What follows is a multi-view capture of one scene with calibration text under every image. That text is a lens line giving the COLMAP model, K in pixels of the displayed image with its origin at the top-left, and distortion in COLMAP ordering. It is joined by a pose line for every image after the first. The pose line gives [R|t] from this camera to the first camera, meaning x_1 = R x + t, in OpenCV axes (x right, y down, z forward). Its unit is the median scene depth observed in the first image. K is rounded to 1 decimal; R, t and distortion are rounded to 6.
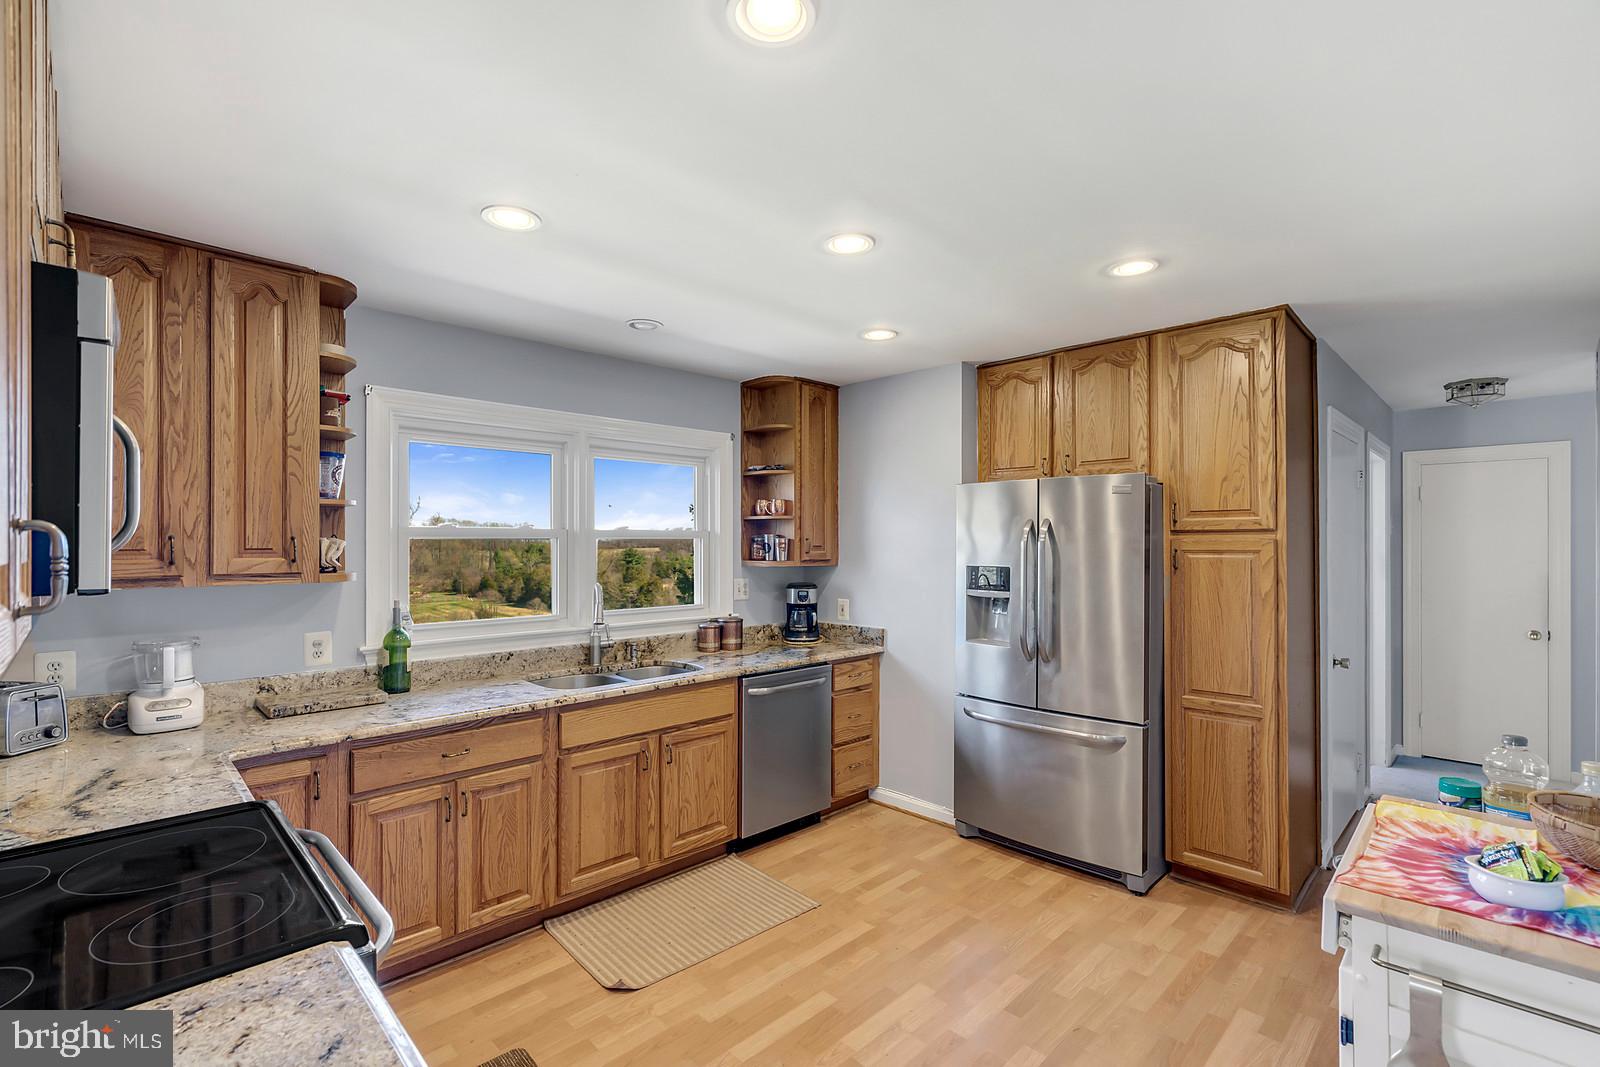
lens RADIAL K [[718.0, 0, 803.8], [0, 718.0, 542.4], [0, 0, 1]] dist [-0.002713, -0.000197]
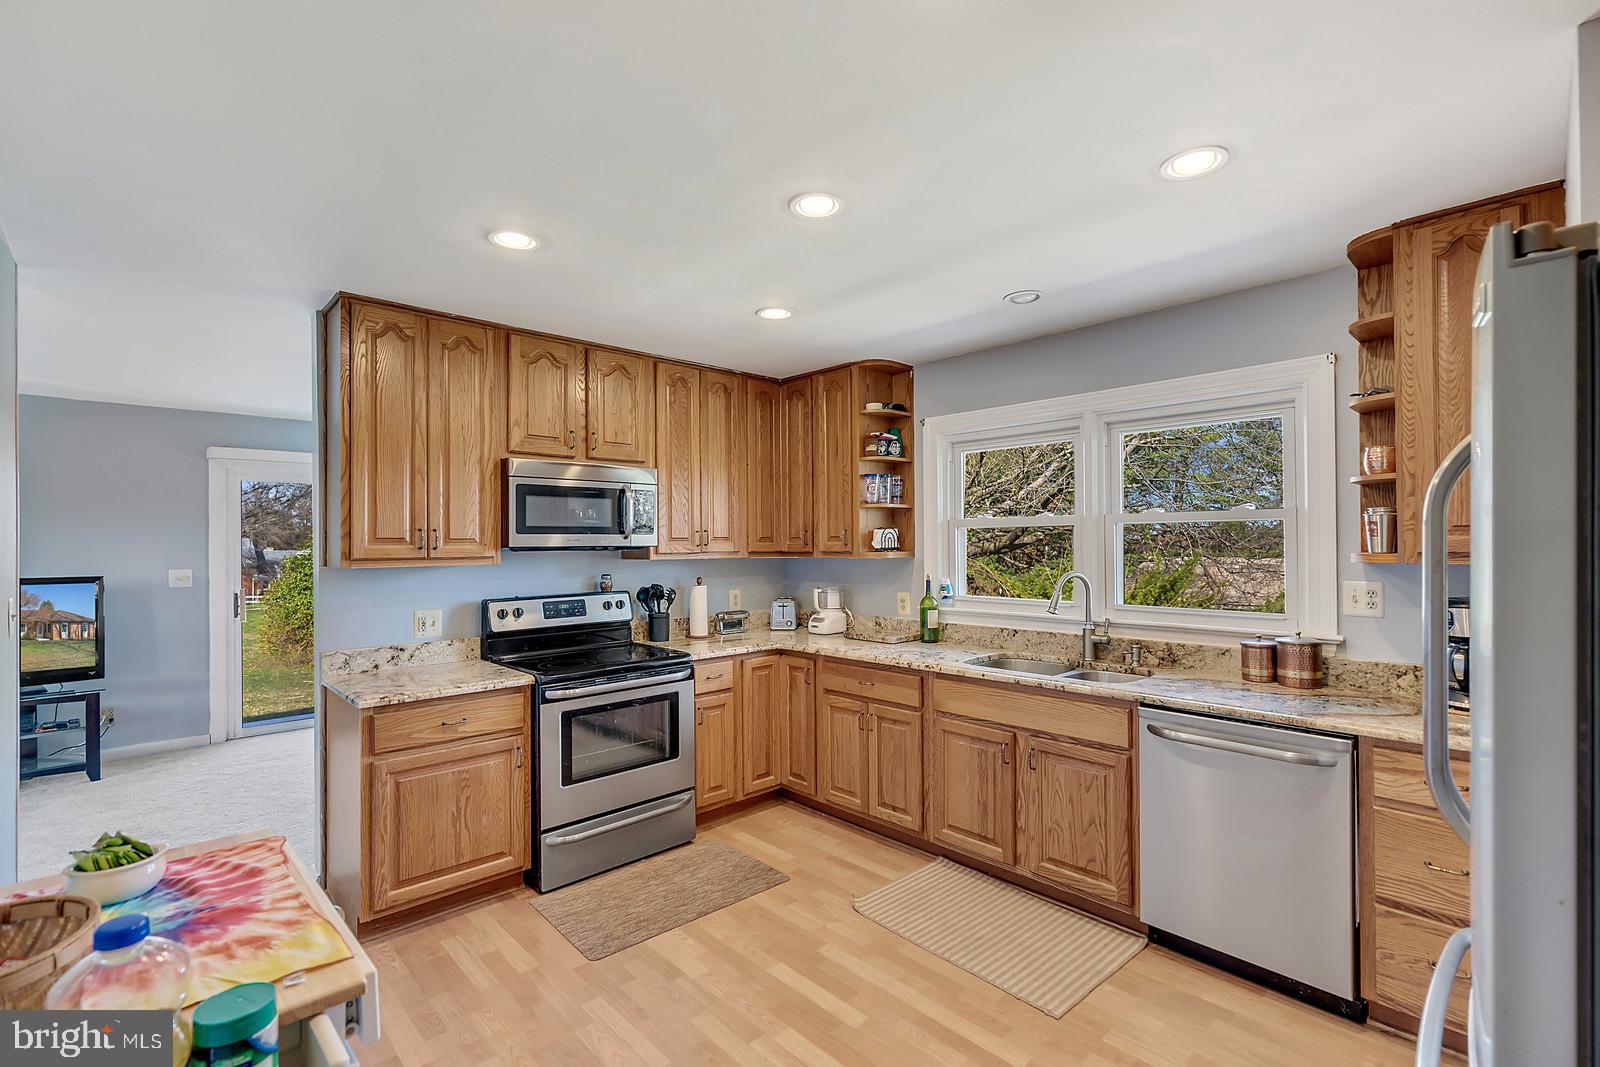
lens RADIAL K [[718.0, 0, 803.8], [0, 718.0, 542.4], [0, 0, 1]] dist [-0.002713, -0.000197]
pose [[-0.019372, 0.002476, -0.999809, 0.812187], [0.013311, 0.999909, 0.002219, 0.014699], [0.999724, -0.013266, -0.019403, 0.814887]]
